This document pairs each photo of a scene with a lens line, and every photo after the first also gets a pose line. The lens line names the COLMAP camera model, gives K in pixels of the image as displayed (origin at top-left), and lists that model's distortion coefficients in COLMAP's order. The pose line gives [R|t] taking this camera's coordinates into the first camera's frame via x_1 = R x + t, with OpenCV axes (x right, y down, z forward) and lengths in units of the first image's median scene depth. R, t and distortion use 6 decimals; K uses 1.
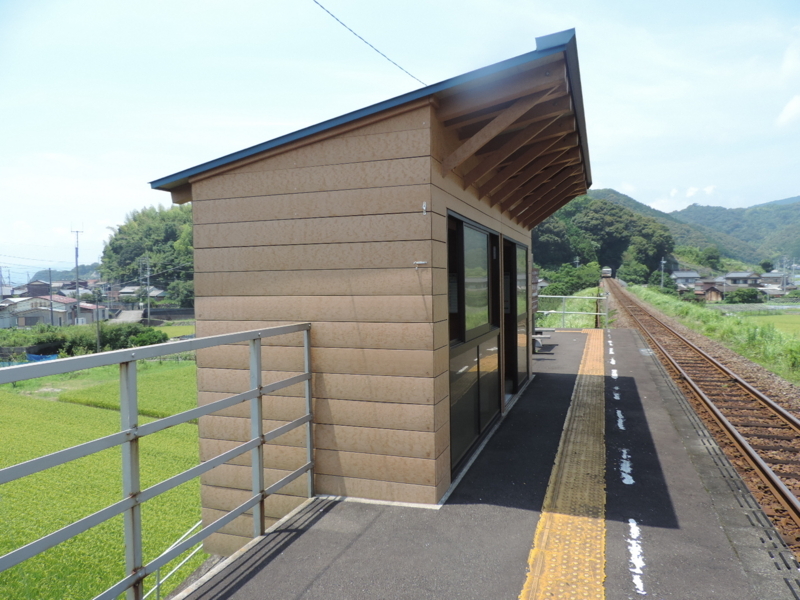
lens RADIAL K [[601.2, 0, 400.0], [0, 601.2, 300.0], [0, 0, 1]] dist [-0.005887, 0.001106]
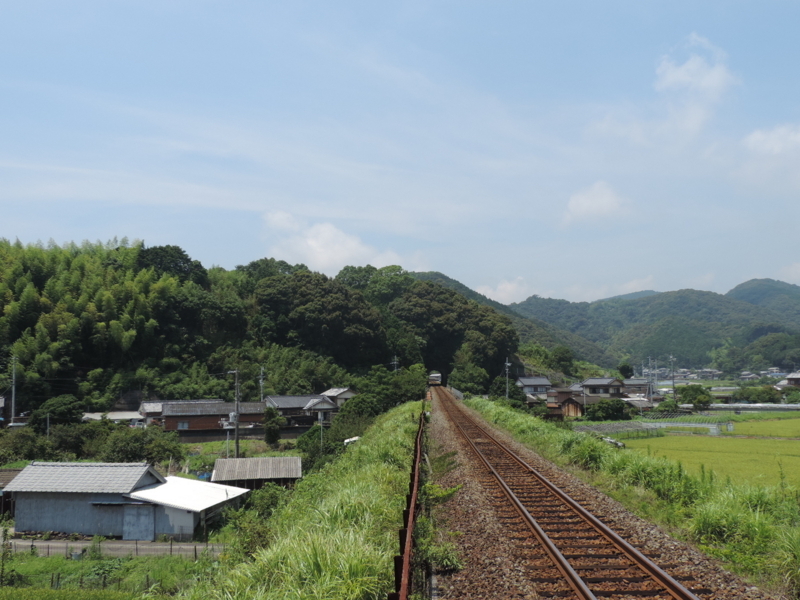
lens RADIAL K [[771.6, 0, 400.0], [0, 771.6, 300.0], [0, 0, 1]] dist [-0.006359, -0.000129]
pose [[0.959532, 0.029594, 0.280040, 0.037107], [0.011929, 0.989298, -0.145421, -0.004380], [-0.281347, 0.142877, 0.948910, 0.108153]]
